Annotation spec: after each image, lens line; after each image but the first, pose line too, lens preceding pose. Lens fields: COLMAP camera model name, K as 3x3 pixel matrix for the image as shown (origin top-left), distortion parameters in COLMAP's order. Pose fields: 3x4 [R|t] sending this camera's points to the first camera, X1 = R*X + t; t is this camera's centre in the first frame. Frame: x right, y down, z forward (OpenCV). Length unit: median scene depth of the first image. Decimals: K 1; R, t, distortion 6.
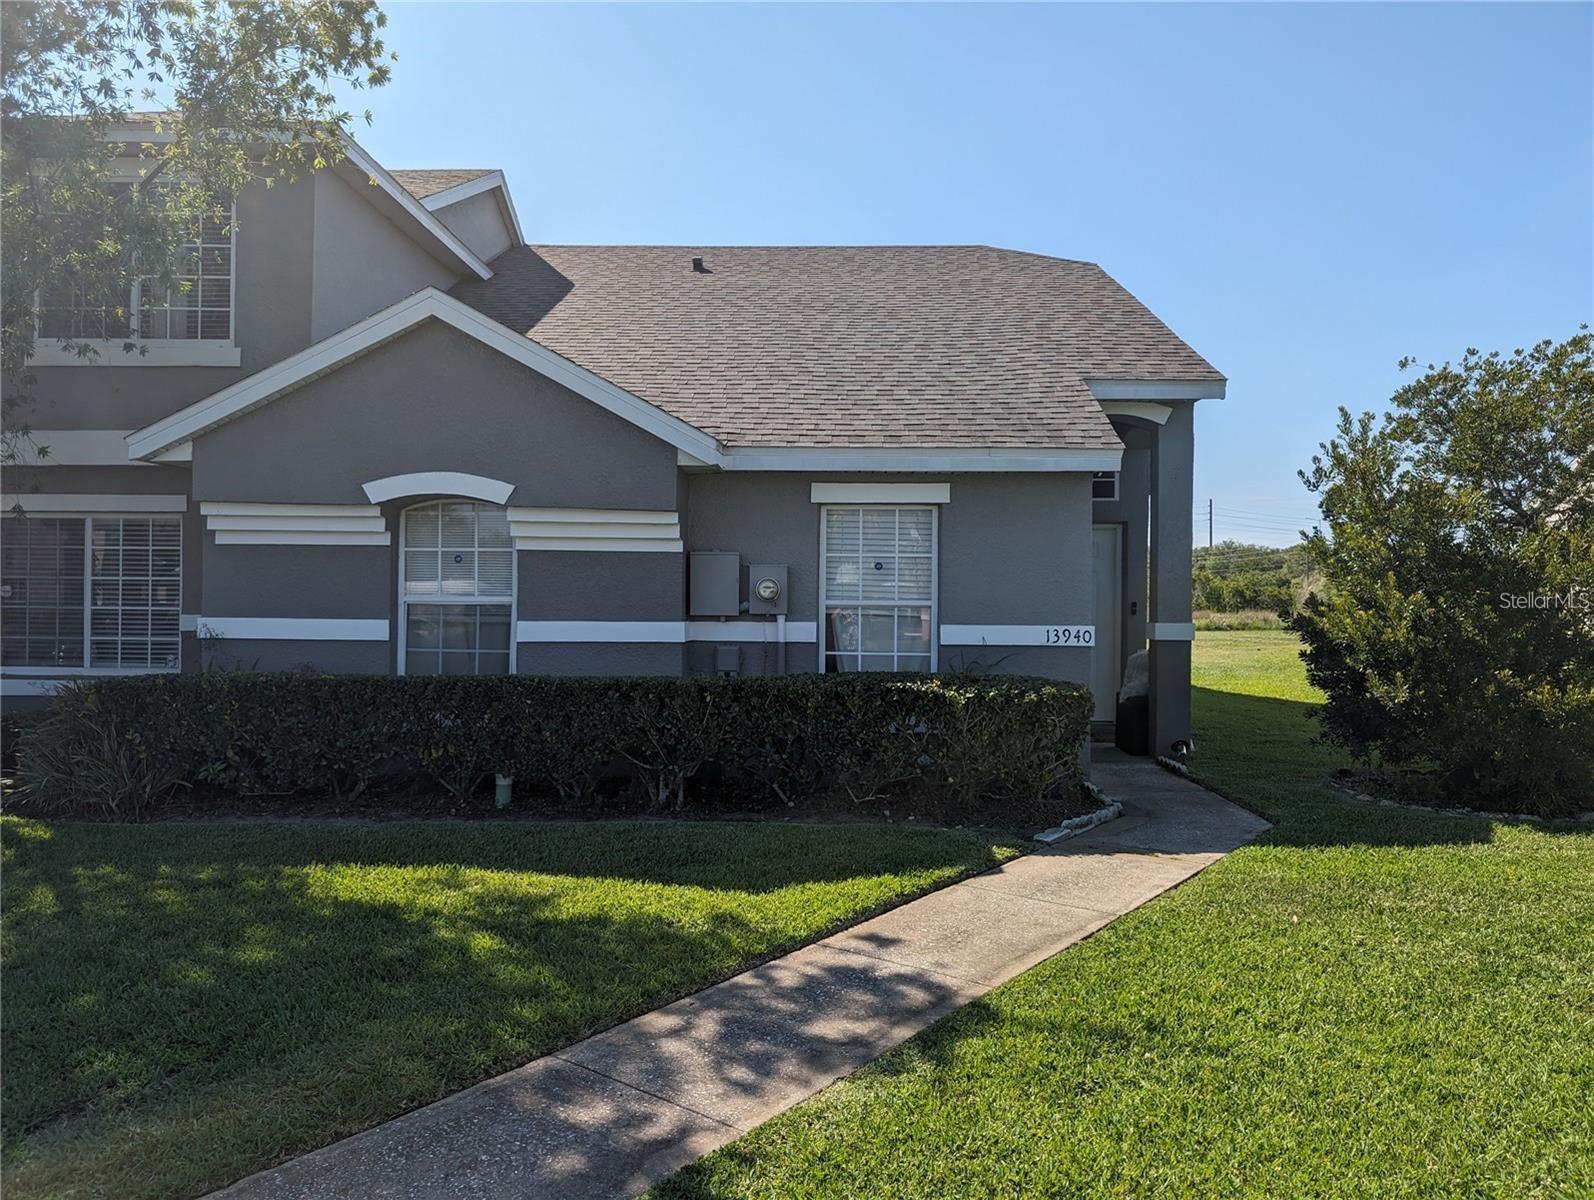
lens RADIAL K [[1096.8, 0, 797.0], [0, 1096.8, 600.0], [0, 0, 1]] dist [-0.004544, -0.003637]
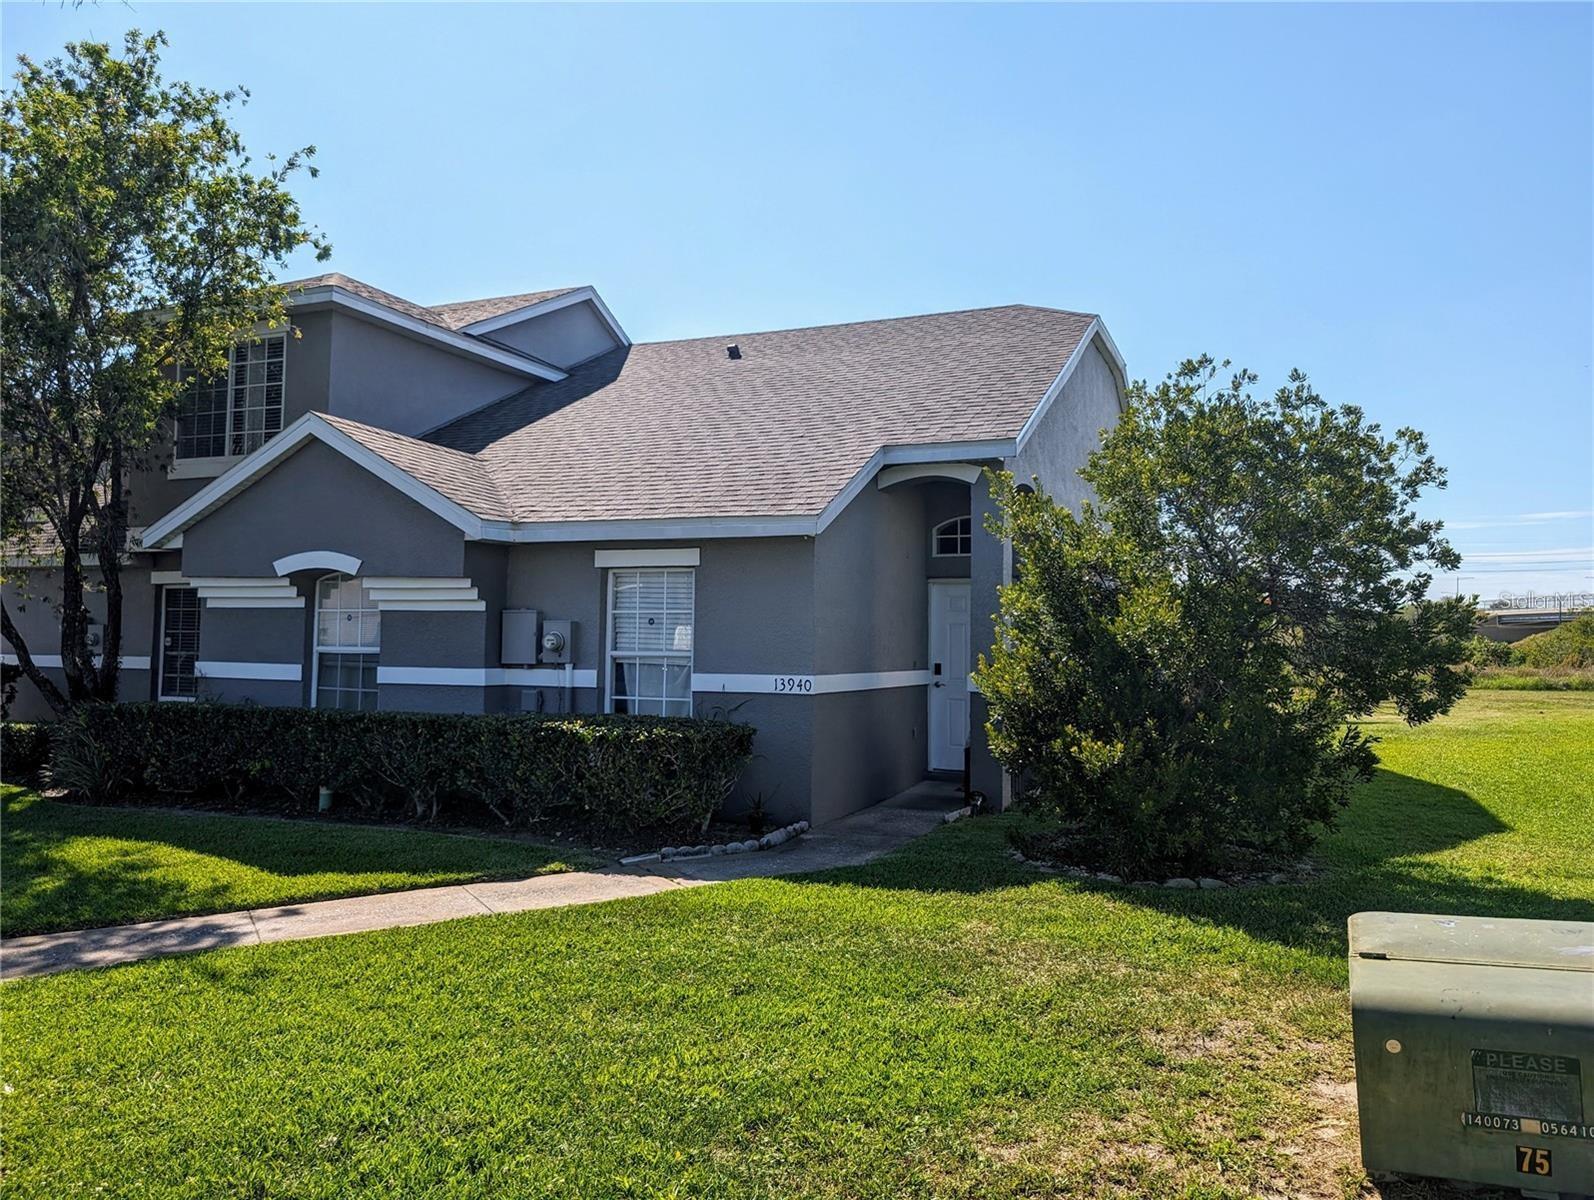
lens RADIAL K [[1096.8, 0, 797.0], [0, 1096.8, 600.0], [0, 0, 1]] dist [-0.004544, -0.003637]
pose [[0.943372, -0.011916, -0.331522, 0.609904], [-0.005025, 0.998727, -0.050198, 0.003420], [0.331698, 0.049021, 0.942111, -0.029383]]
